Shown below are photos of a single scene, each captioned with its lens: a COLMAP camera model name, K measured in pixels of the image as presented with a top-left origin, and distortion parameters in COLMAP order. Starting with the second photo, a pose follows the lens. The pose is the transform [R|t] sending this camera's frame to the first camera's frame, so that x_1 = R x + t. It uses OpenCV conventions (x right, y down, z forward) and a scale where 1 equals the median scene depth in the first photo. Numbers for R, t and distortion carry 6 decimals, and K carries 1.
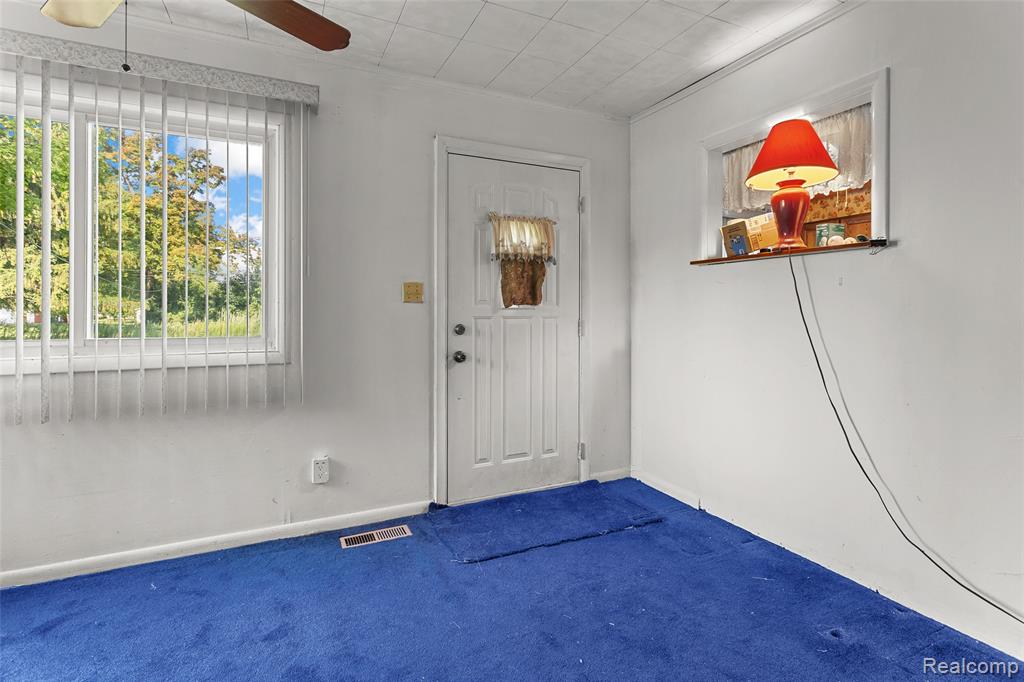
lens RADIAL K [[490.1, 0, 507.4], [0, 490.1, 310.5], [0, 0, 1]] dist [-0.000127, 0.000196]
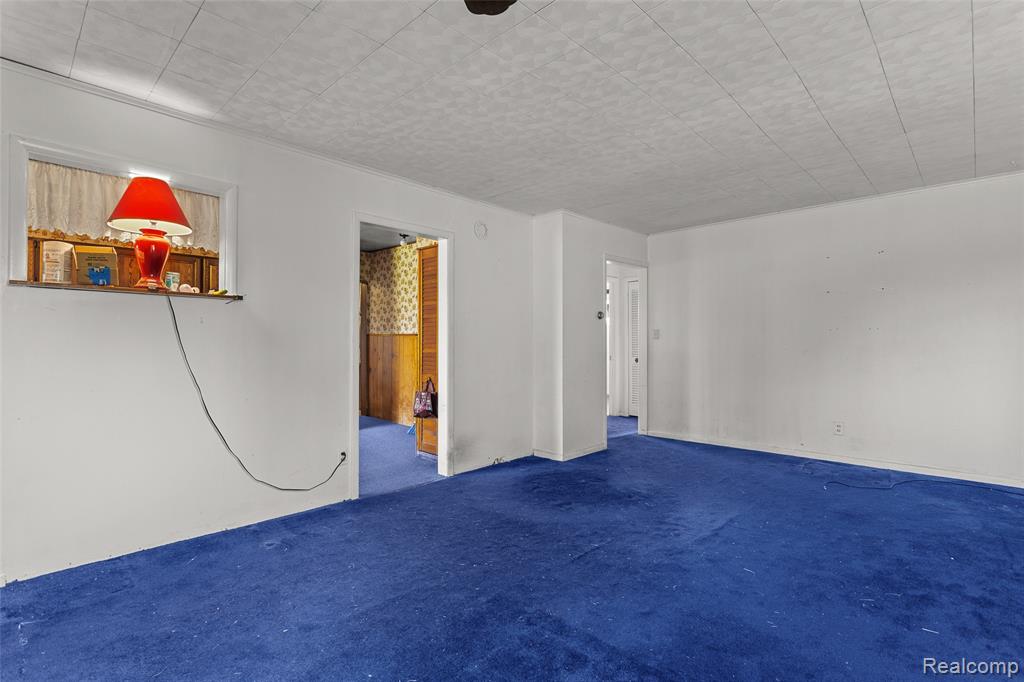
lens RADIAL K [[489.9, 0, 499.6], [0, 489.9, 336.8], [0, 0, 1]] dist [0.002136, 0.000388]
pose [[-0.348517, 0.007617, 0.937272, -0.640667], [-0.006703, 0.999921, -0.010618, -0.003138], [-0.937278, -0.009983, -0.348438, 0.504510]]
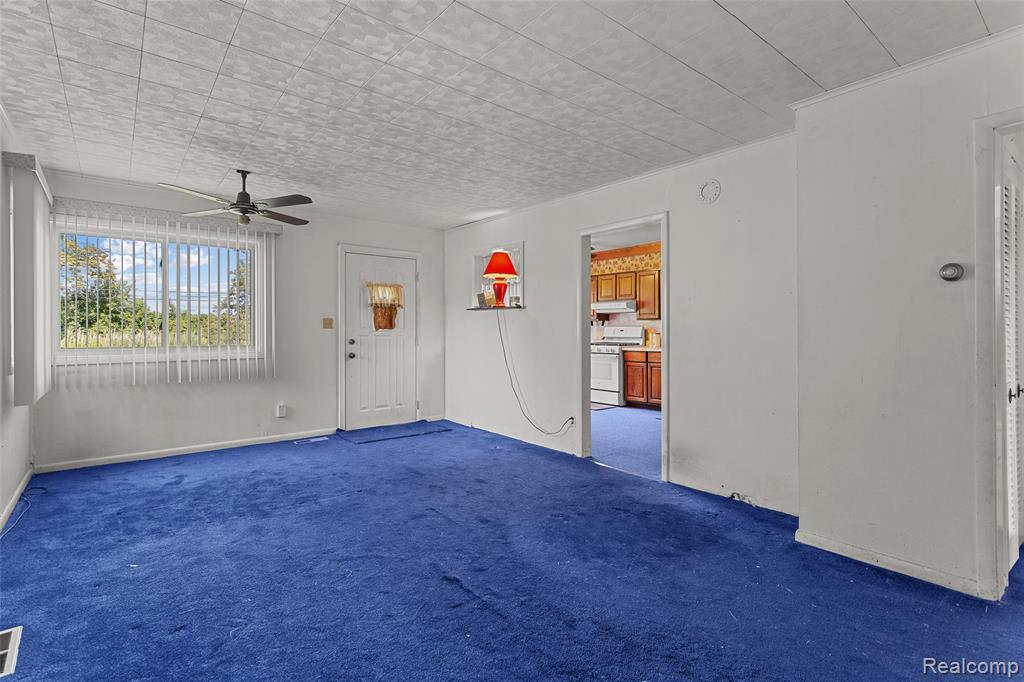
lens RADIAL K [[489.9, 0, 499.6], [0, 489.9, 336.8], [0, 0, 1]] dist [0.002136, 0.000388]
pose [[0.975354, -0.001755, 0.220637, 0.047432], [-0.001746, 0.999876, 0.015671, -0.013335], [-0.220637, -0.015670, 0.975230, -1.052492]]
